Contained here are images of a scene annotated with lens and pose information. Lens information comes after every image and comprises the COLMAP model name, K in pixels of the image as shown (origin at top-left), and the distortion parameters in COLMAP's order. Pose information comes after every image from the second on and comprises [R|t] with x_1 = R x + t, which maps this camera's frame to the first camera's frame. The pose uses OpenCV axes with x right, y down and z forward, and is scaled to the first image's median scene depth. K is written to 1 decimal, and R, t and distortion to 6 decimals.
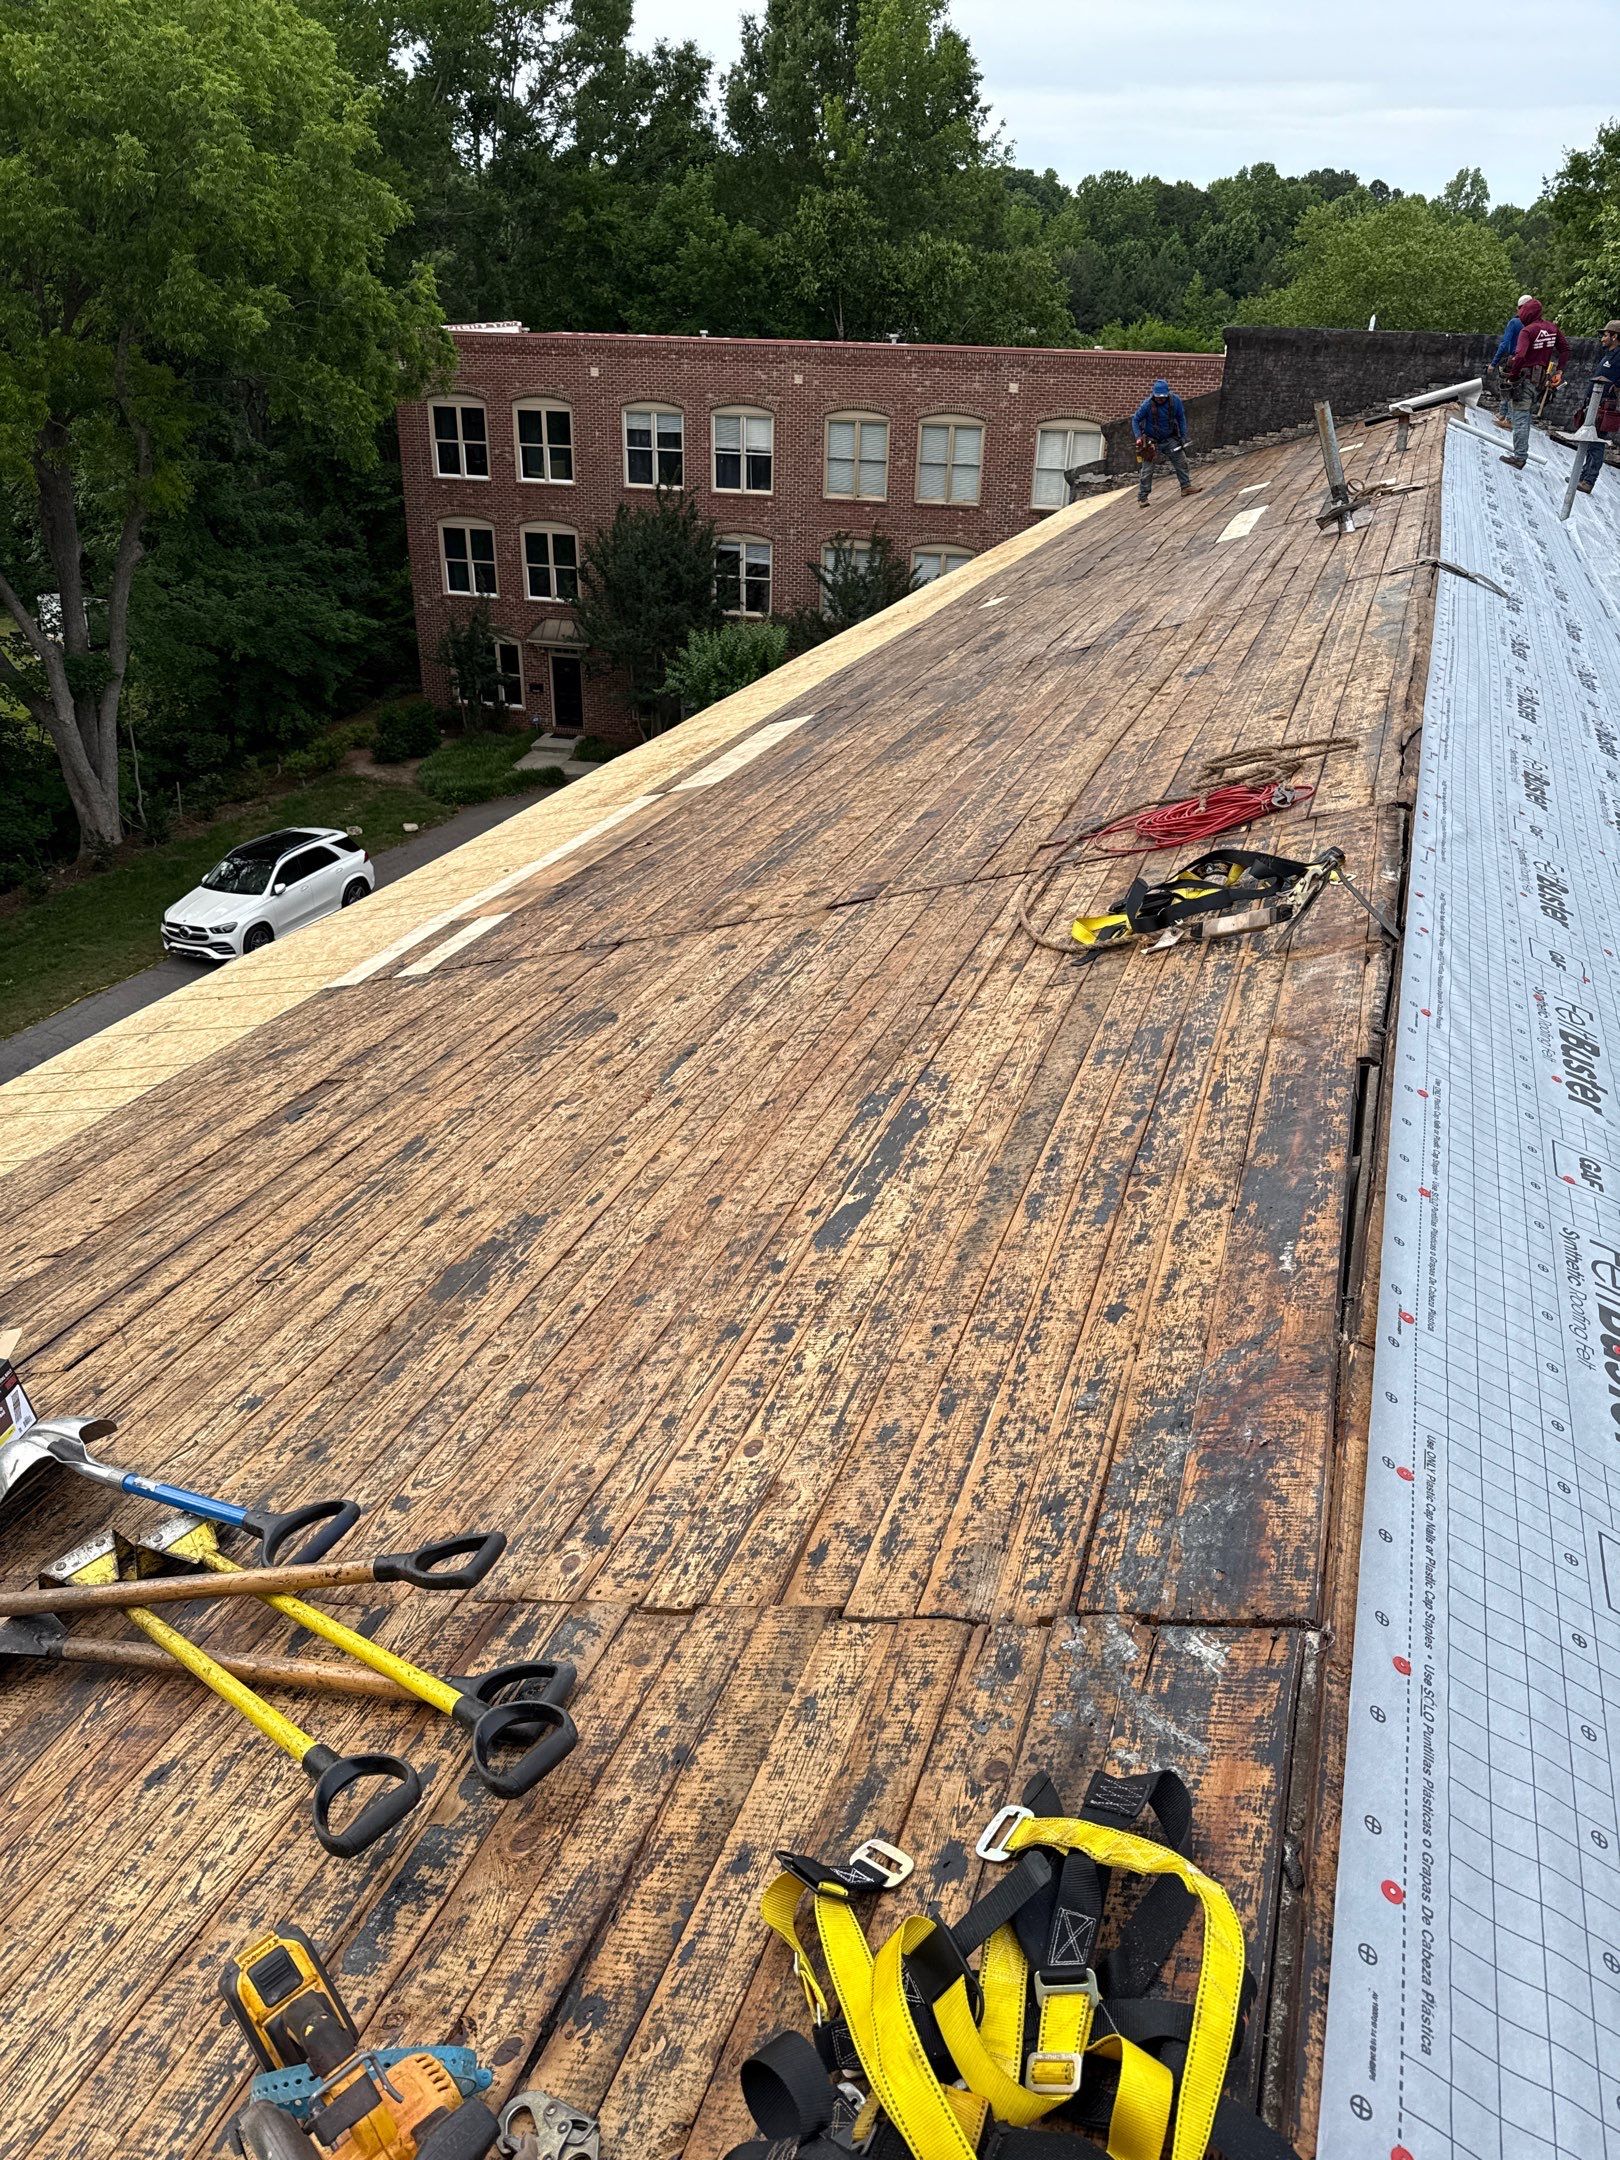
lens RADIAL K [[1513.5, 0, 812.3], [0, 1513.5, 1087.7], [0, 0, 1]] dist [0.036839, -0.049121]
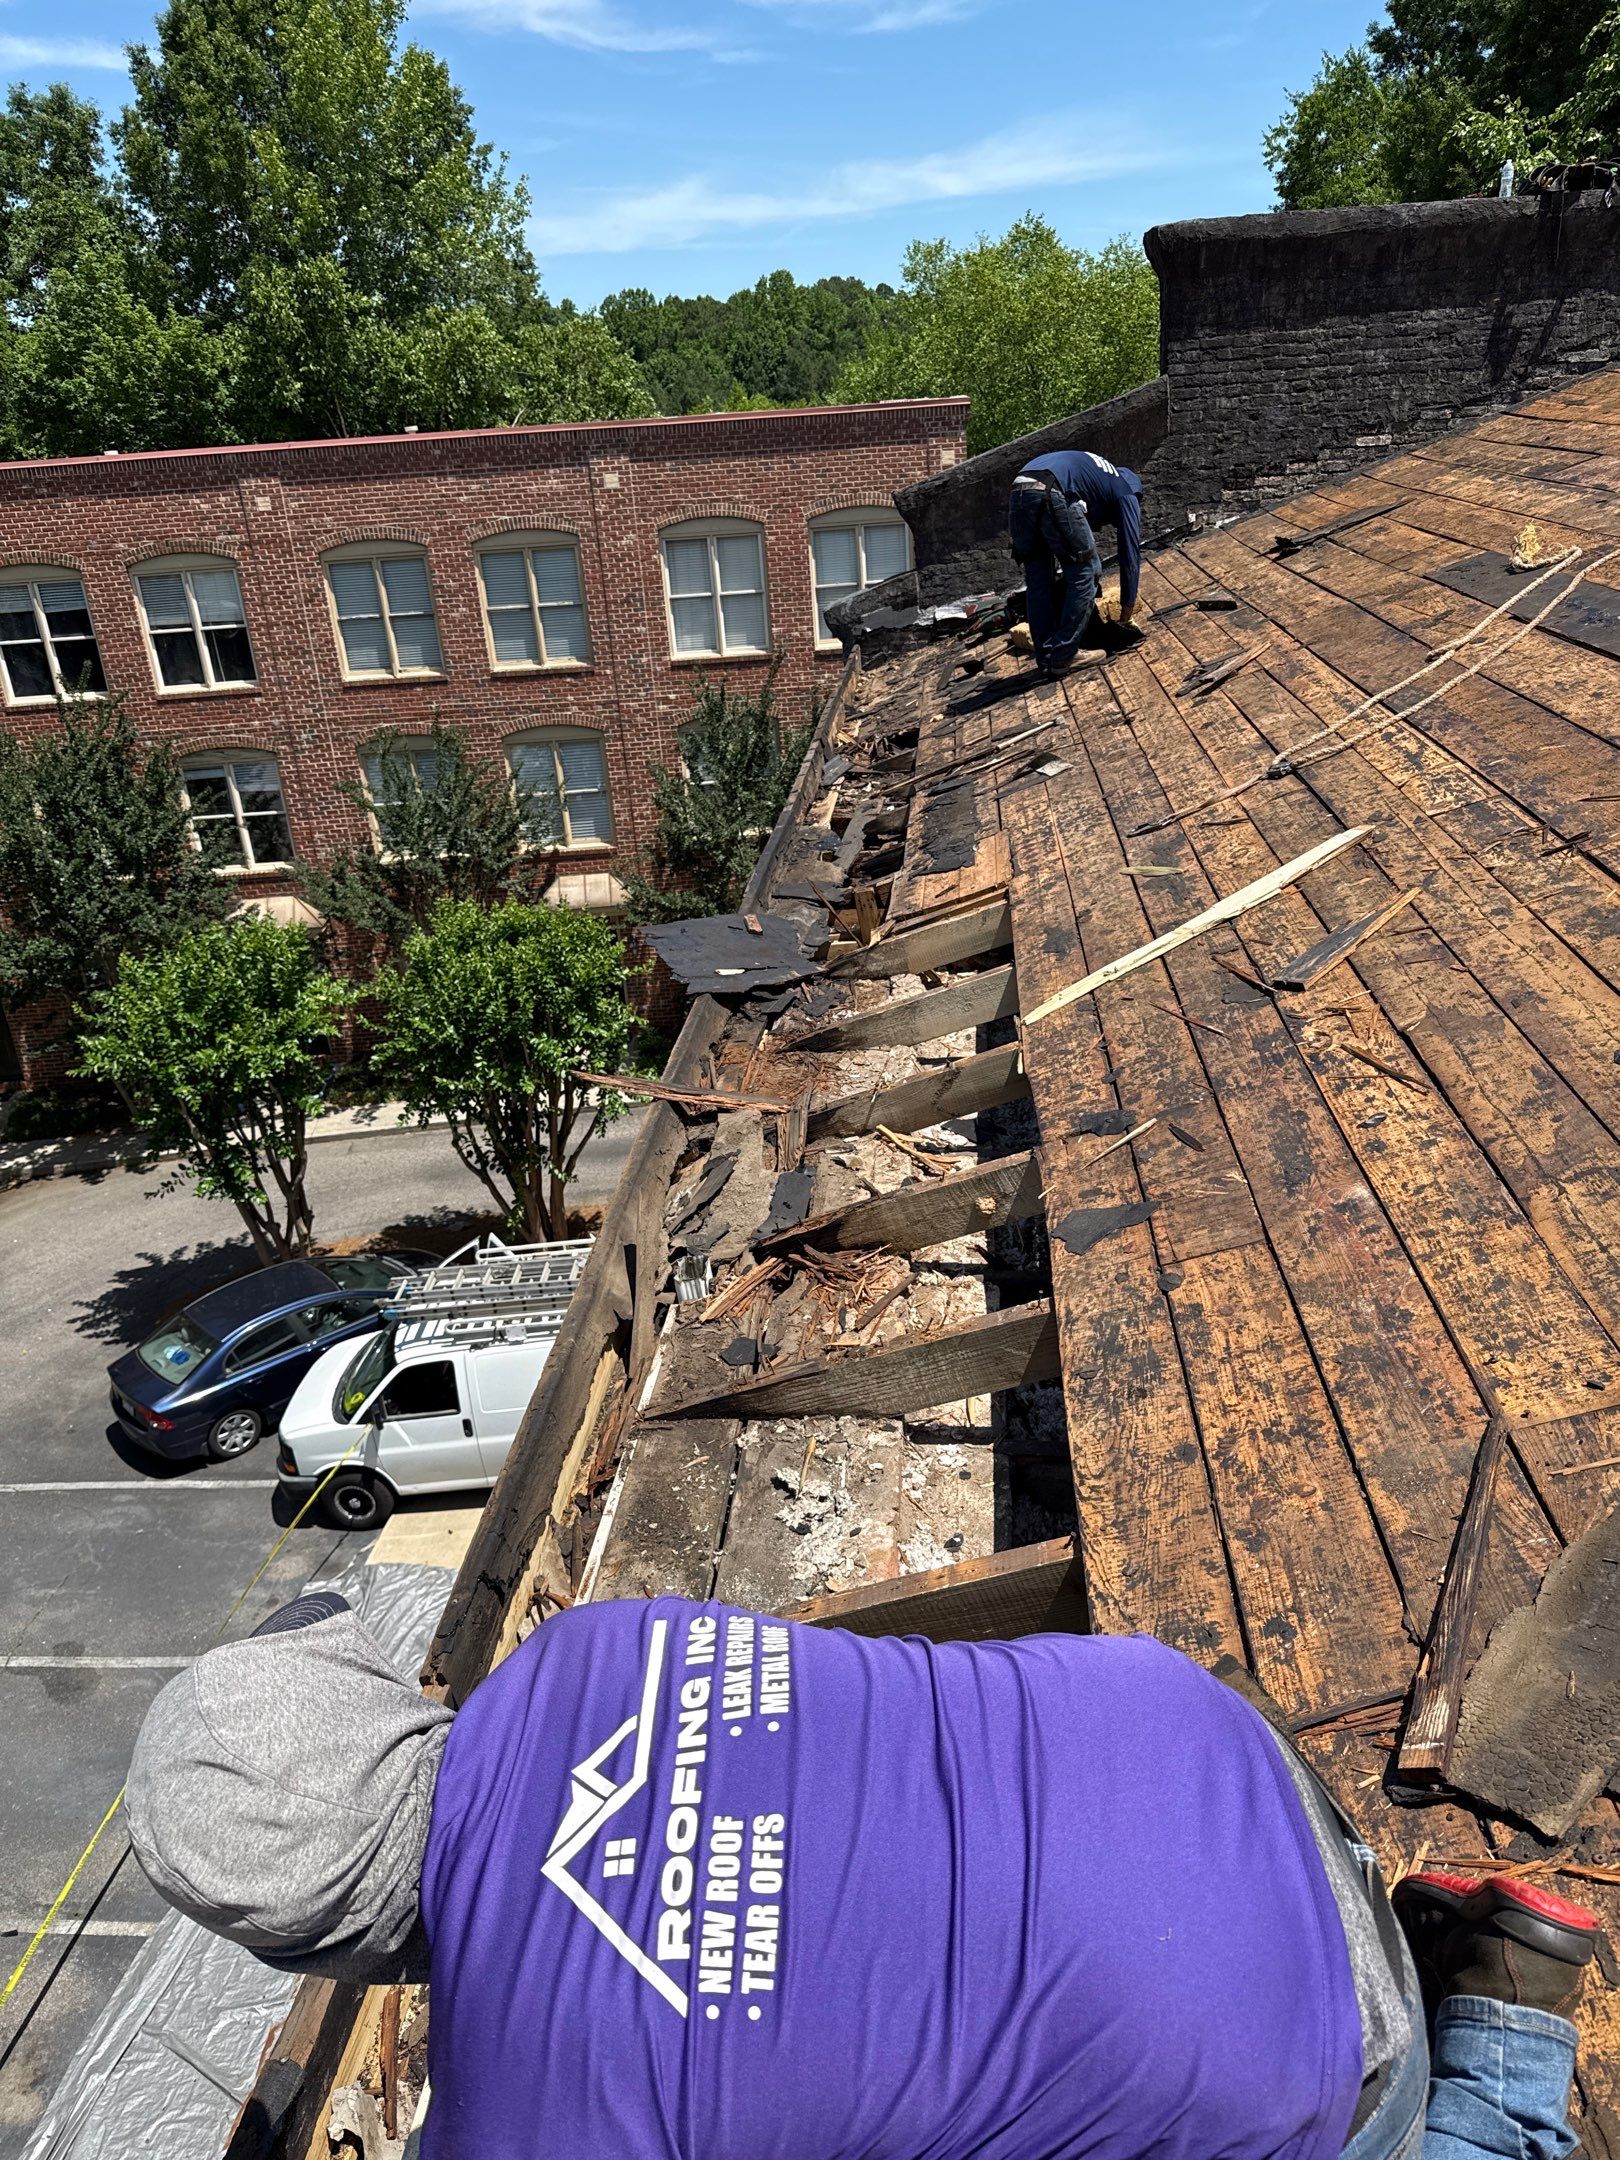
lens RADIAL K [[1513.5, 0, 837.0], [0, 1513.5, 1082.8], [0, 0, 1]] dist [0.036839, -0.049121]
pose [[0.955612, -0.186851, 0.227800, 0.025176], [0.202831, 0.978004, -0.048665, -0.137494], [-0.213696, 0.092710, 0.972491, 0.321970]]
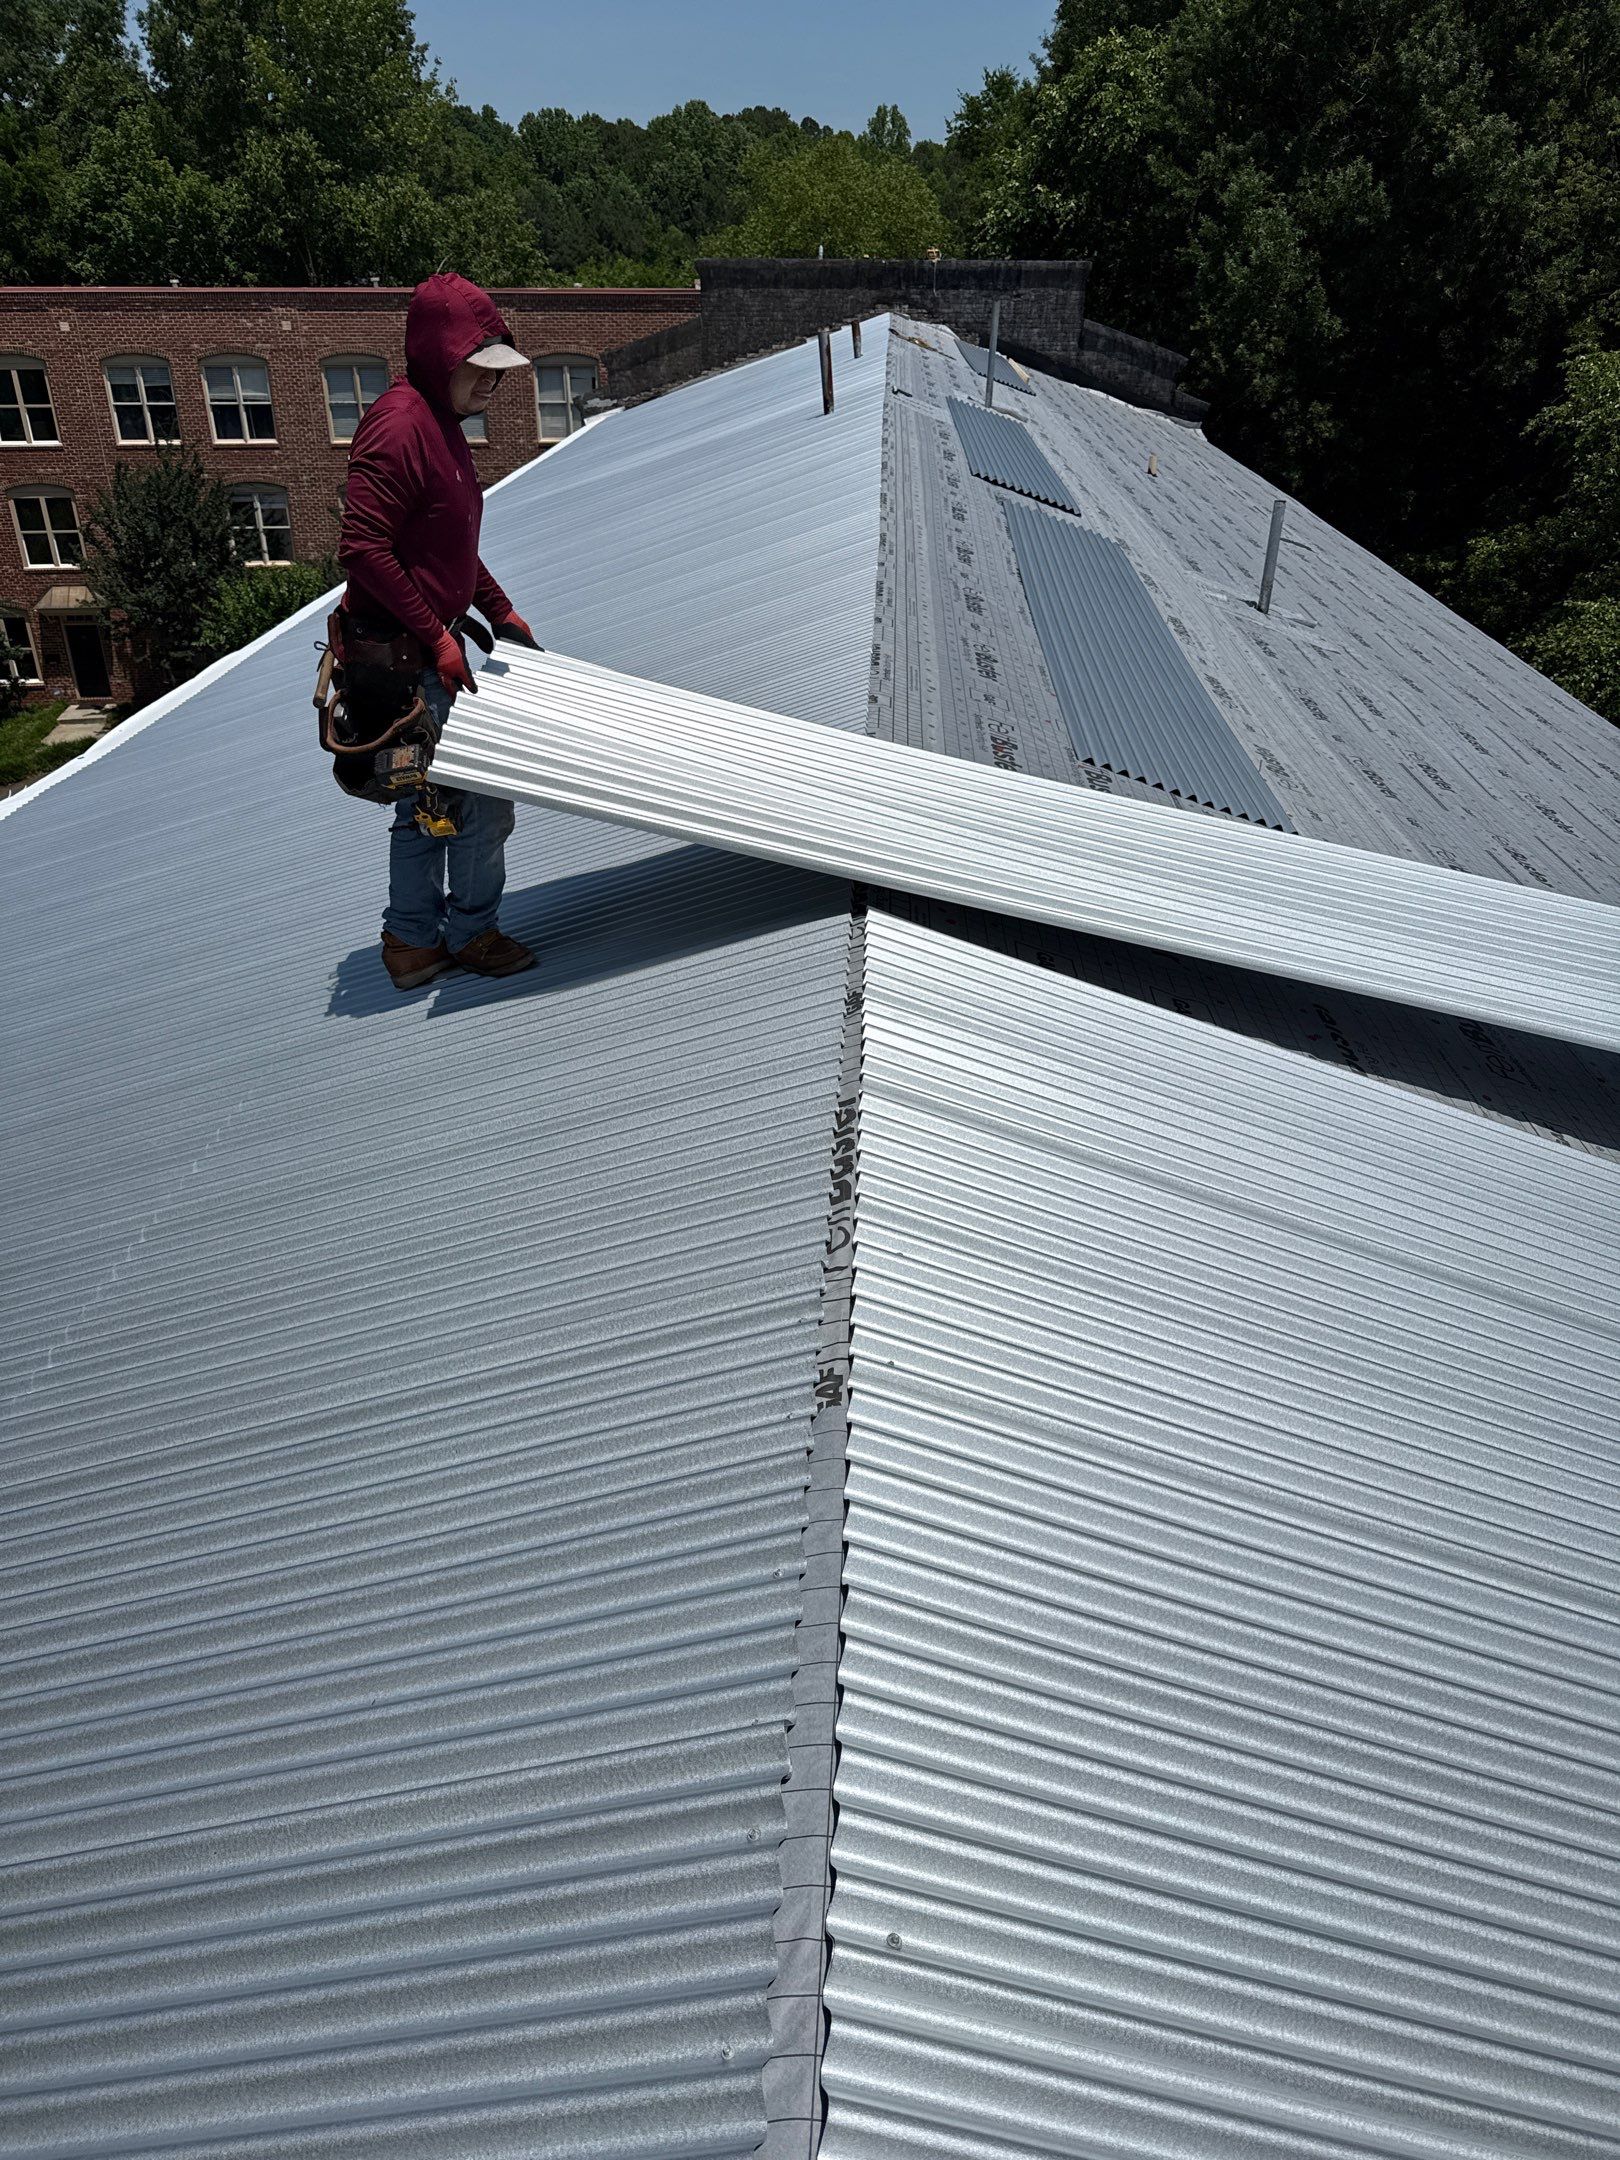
lens RADIAL K [[1513.5, 0, 822.3], [0, 1513.5, 1084.2], [0, 0, 1]] dist [0.036839, -0.049121]
pose [[0.950041, -0.165582, 0.264583, -0.018893], [0.157900, 0.986178, 0.050199, 0.027366], [-0.269238, -0.005914, 0.963056, -0.053644]]
